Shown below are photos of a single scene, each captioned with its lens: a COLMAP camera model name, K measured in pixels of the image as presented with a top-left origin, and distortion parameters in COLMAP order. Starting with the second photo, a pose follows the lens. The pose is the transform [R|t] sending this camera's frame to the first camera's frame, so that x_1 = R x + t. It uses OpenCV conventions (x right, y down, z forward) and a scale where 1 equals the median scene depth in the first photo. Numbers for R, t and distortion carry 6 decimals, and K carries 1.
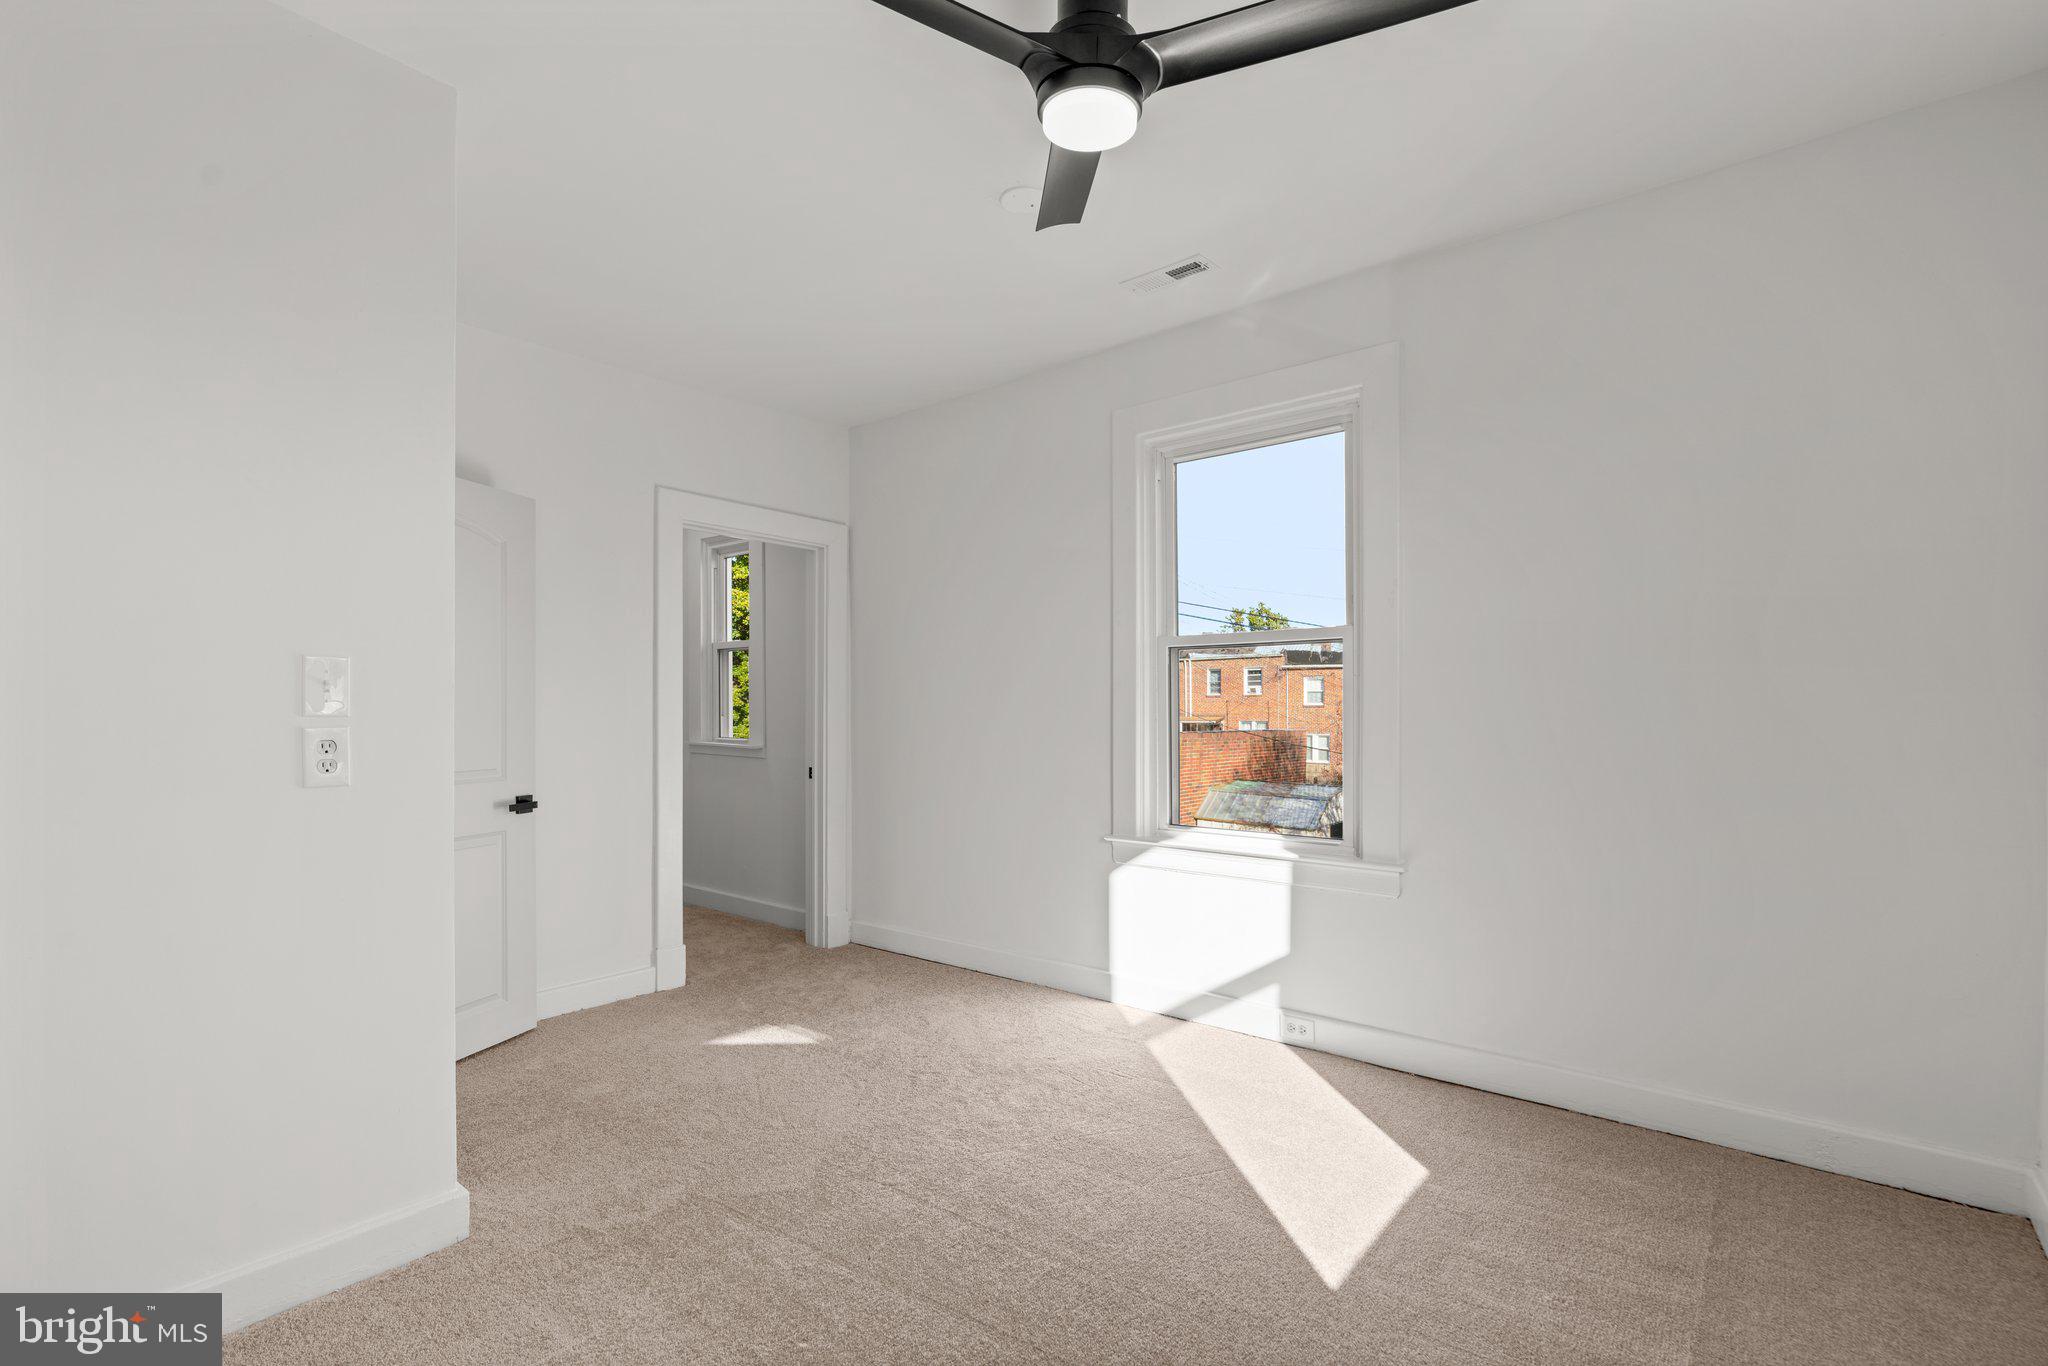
lens RADIAL K [[917.9, 0, 1027.7], [0, 917.9, 687.1], [0, 0, 1]] dist [-0.003916, 0.000443]
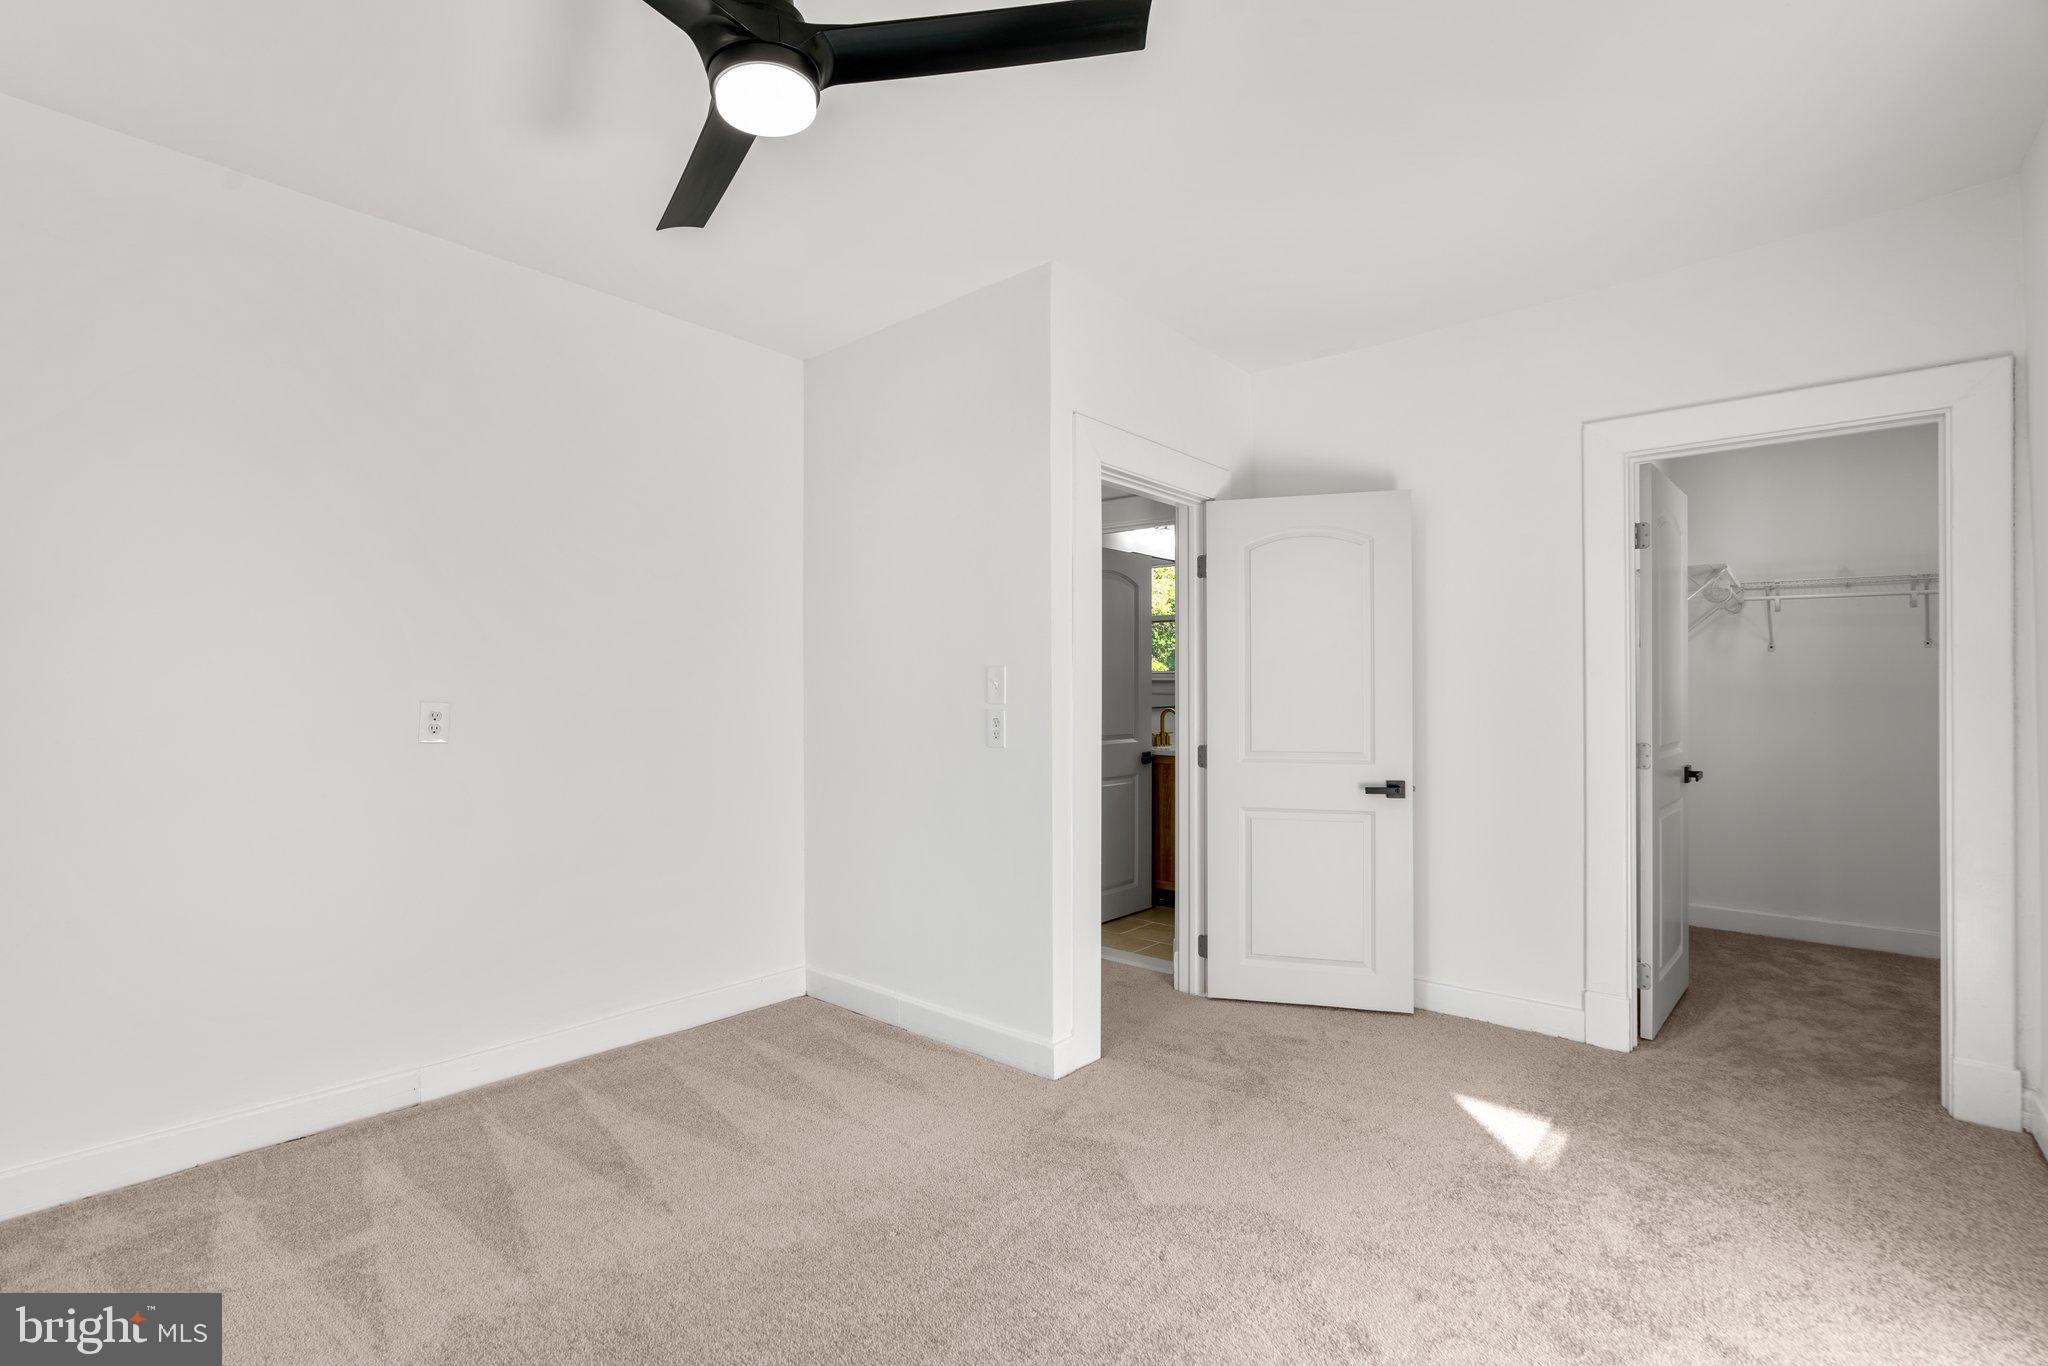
lens RADIAL K [[917.9, 0, 1030.1], [0, 917.9, 681.7], [0, 0, 1]] dist [-0.003916, 0.000443]
pose [[-0.008076, -0.012764, -0.999886, 0.863901], [0.027639, 0.999534, -0.012983, 0.015796], [0.999585, -0.027741, -0.007719, 1.078134]]
